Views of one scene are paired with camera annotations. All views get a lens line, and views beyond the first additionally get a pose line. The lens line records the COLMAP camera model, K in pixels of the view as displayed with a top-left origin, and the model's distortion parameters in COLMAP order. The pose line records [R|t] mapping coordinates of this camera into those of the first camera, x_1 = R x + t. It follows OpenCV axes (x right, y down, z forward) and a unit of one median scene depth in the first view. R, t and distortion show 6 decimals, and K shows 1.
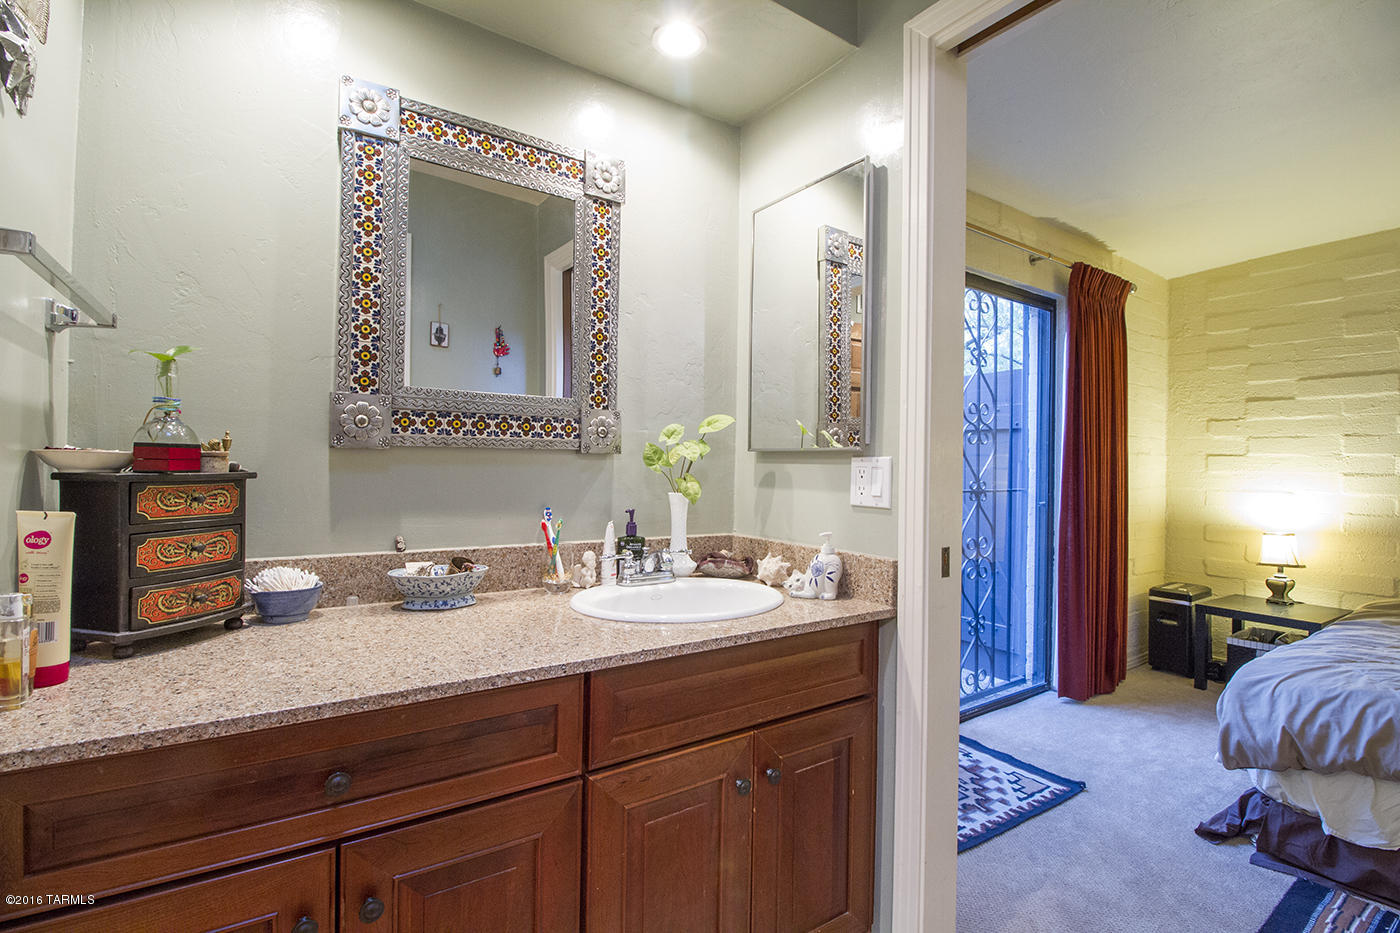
lens RADIAL K [[644.0, 0, 706.4], [0, 644.0, 461.2], [0, 0, 1]] dist [-0.000360, -0.013329]
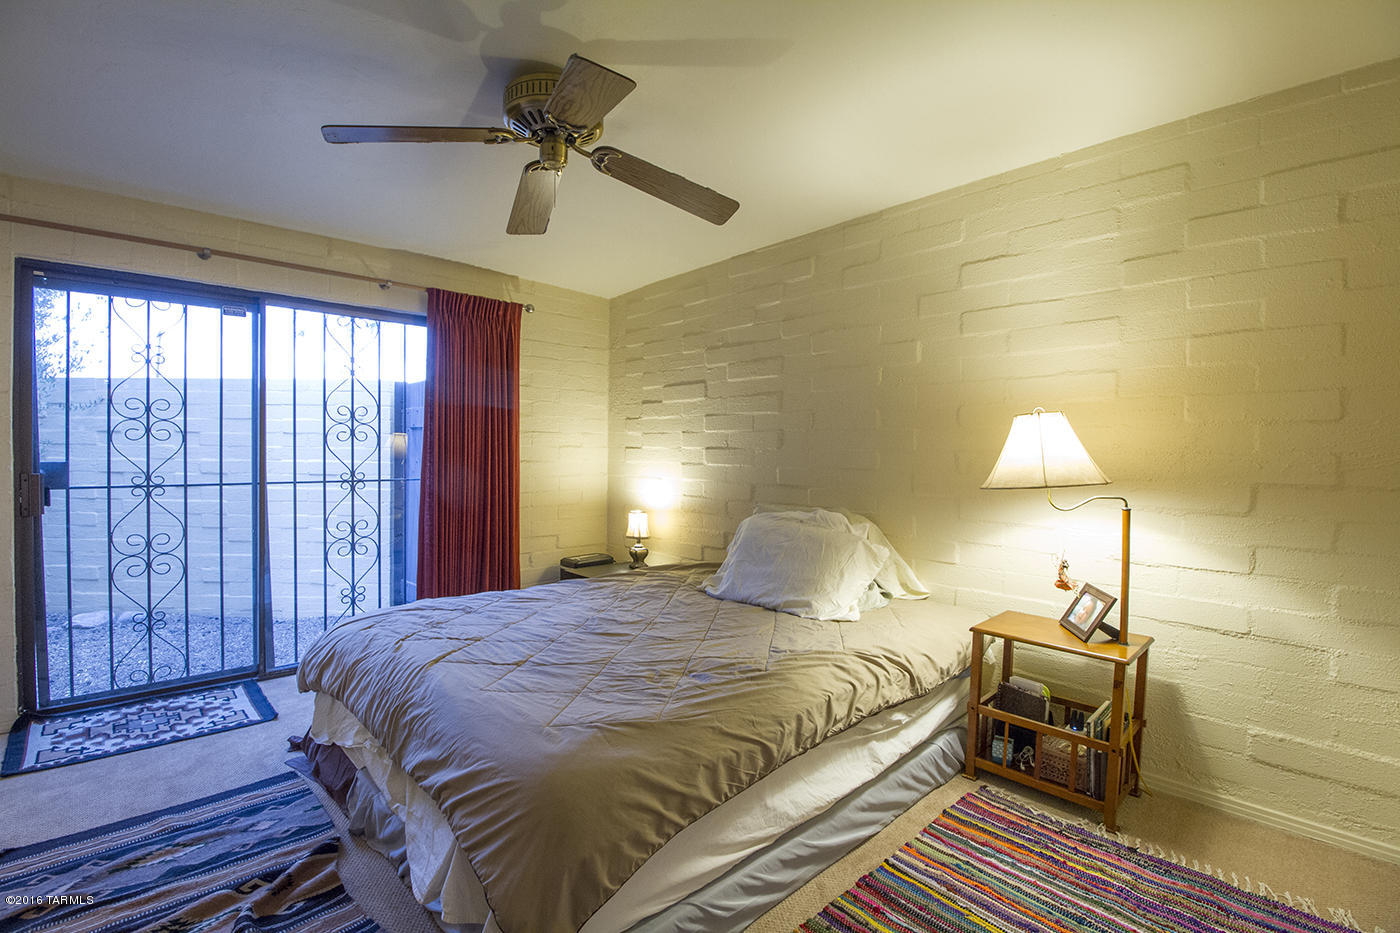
lens RADIAL K [[644.0, 0, 706.4], [0, 644.0, 461.2], [0, 0, 1]] dist [-0.000360, -0.013329]
pose [[0.985958, -0.006974, 0.166845, 0.838840], [0.003046, 0.999713, 0.023782, -0.013973], [-0.166963, -0.022940, 0.985696, -0.252221]]
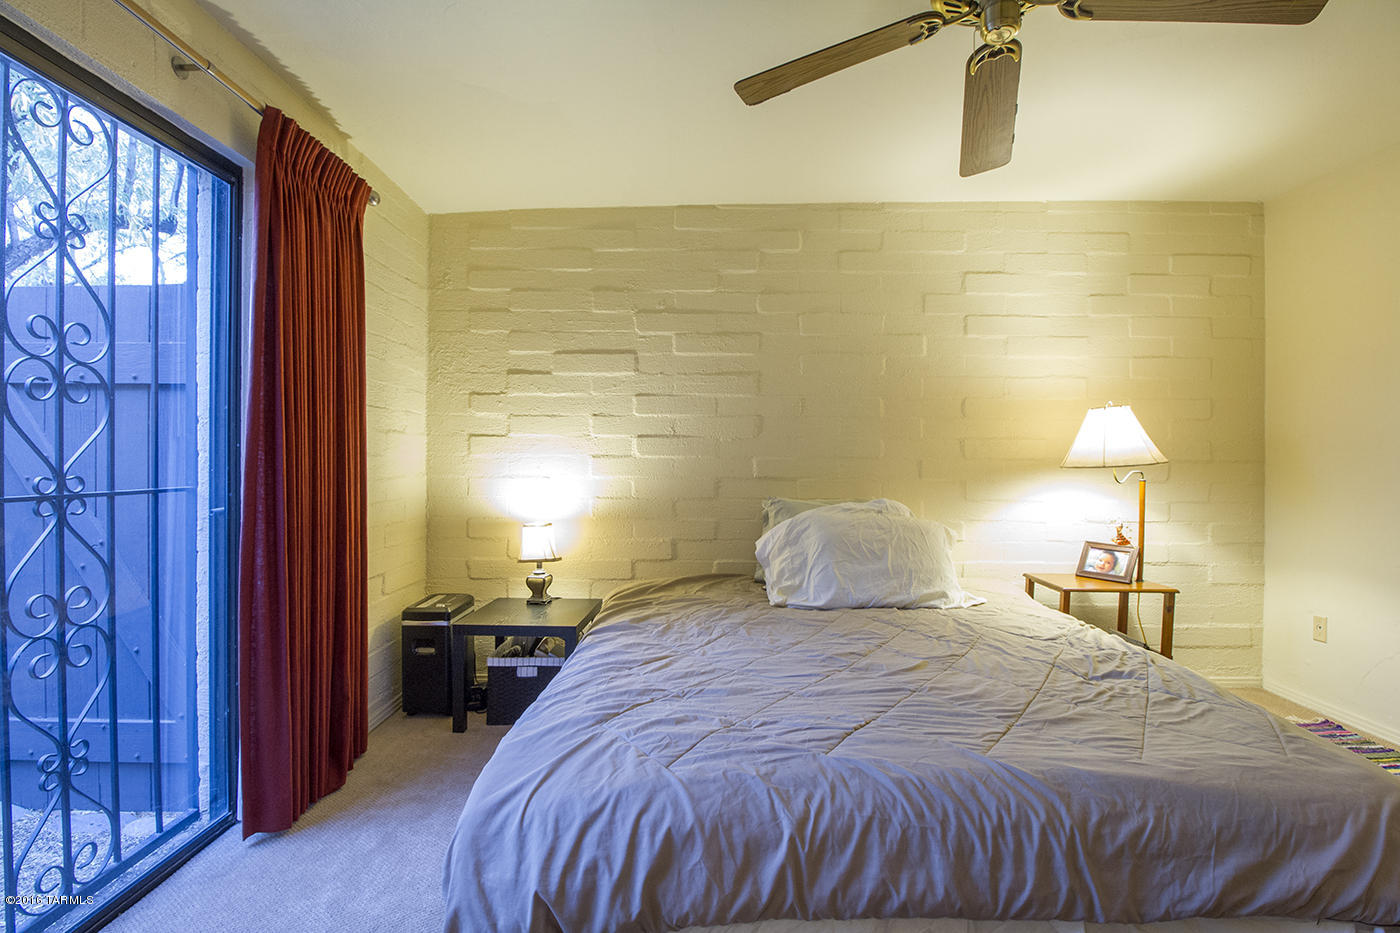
lens RADIAL K [[654.6, 0, 703.7], [0, 654.6, 462.8], [0, 0, 1]] dist [0.001174, -0.014543]
pose [[0.565849, -0.016585, 0.824342, 0.289978], [-0.001037, 0.999783, 0.020826, 0.009570], [-0.824508, -0.012640, 0.565709, 0.307560]]
